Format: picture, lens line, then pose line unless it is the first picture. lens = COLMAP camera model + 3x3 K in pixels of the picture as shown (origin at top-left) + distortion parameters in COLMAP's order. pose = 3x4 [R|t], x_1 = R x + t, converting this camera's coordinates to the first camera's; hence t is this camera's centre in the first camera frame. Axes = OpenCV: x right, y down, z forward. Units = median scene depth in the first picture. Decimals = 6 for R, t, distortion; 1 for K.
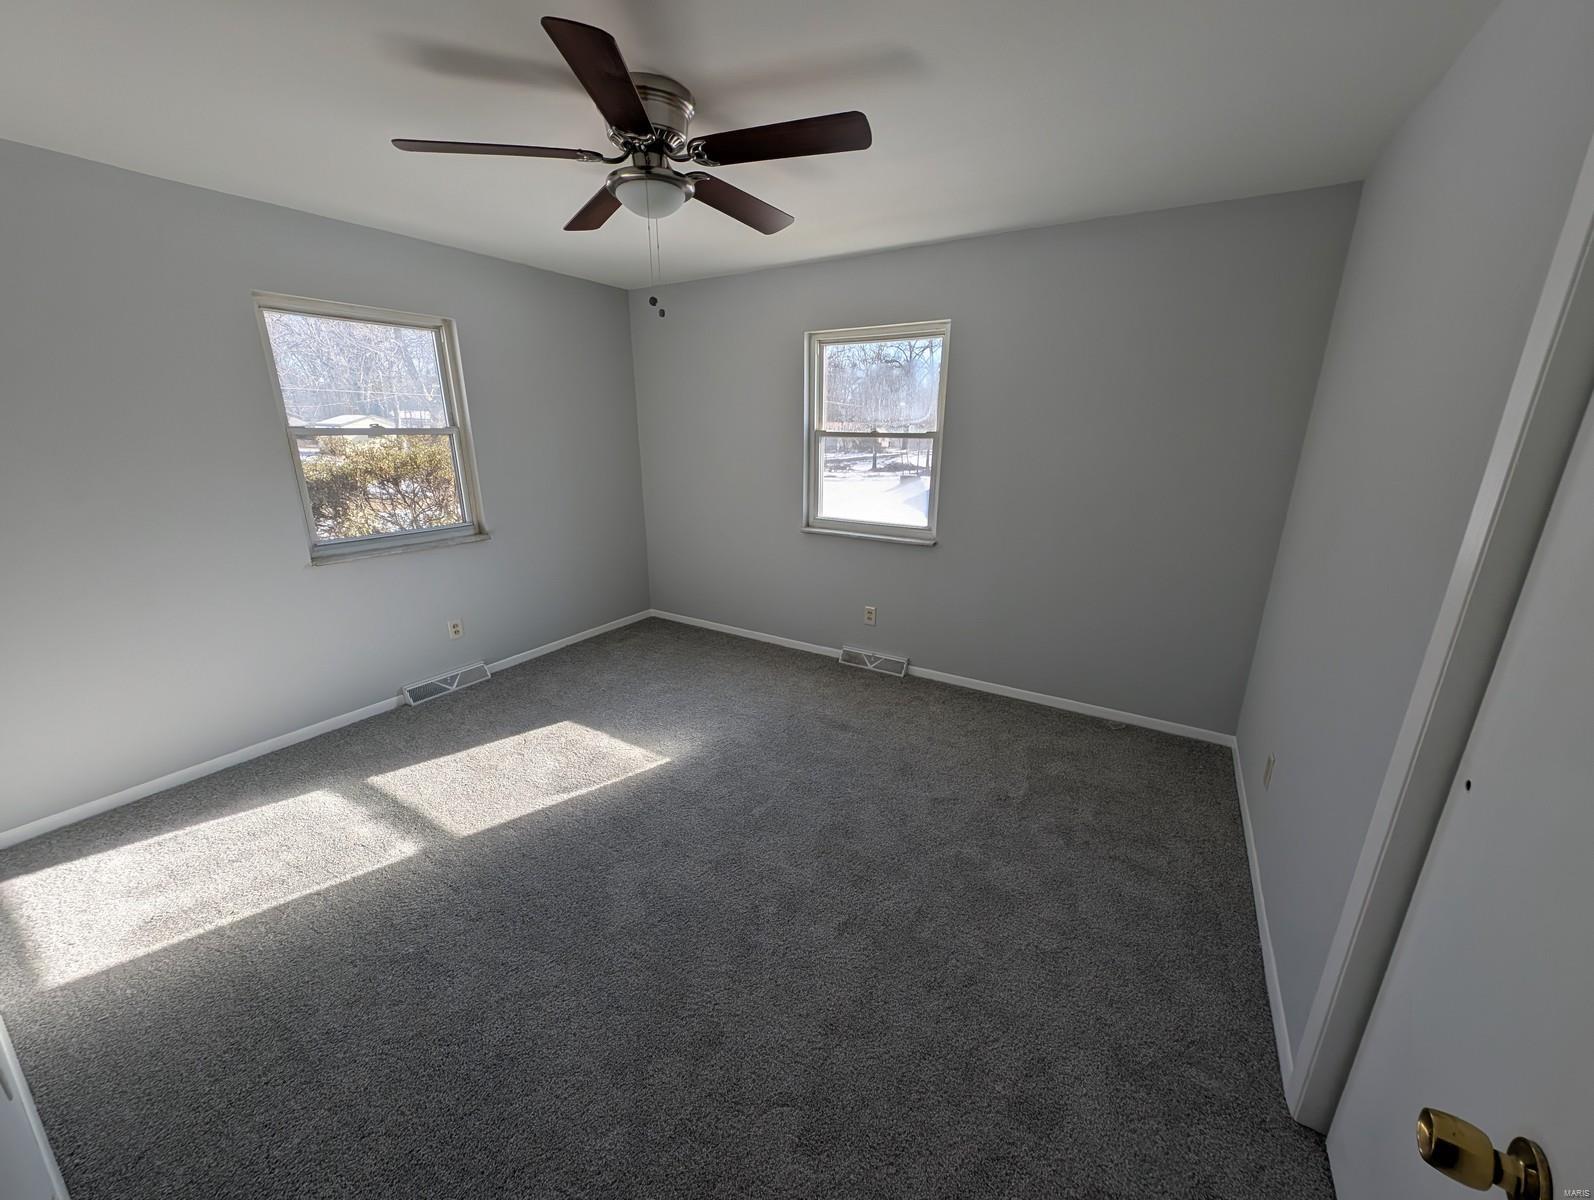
lens RADIAL K [[593.2, 0, 799.5], [0, 593.2, 598.5], [0, 0, 1]] dist [0.020052, -0.007480]
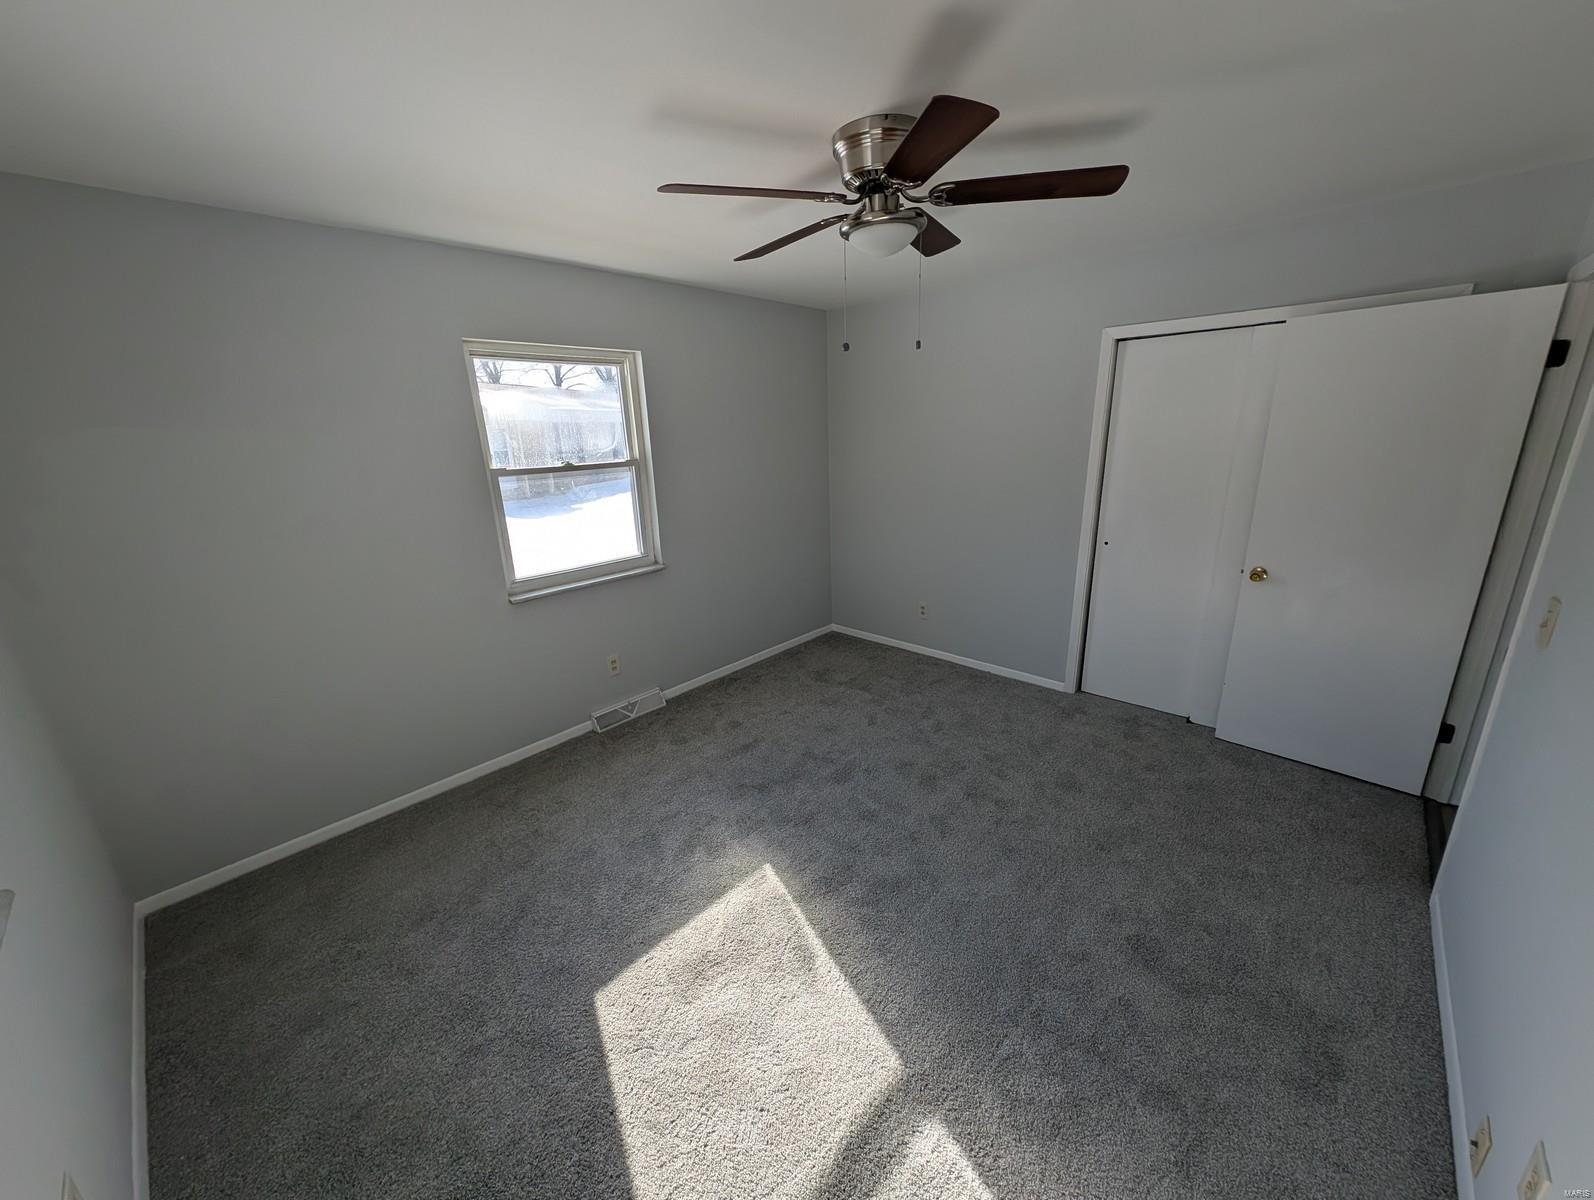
lens RADIAL K [[593.2, 0, 799.5], [0, 593.2, 598.5], [0, 0, 1]] dist [0.020052, -0.007480]
pose [[0.216116, -0.288317, 0.932827, -0.723658], [0.318748, 0.923893, 0.211709, -0.189198], [-0.922872, 0.251583, 0.291569, 0.519483]]
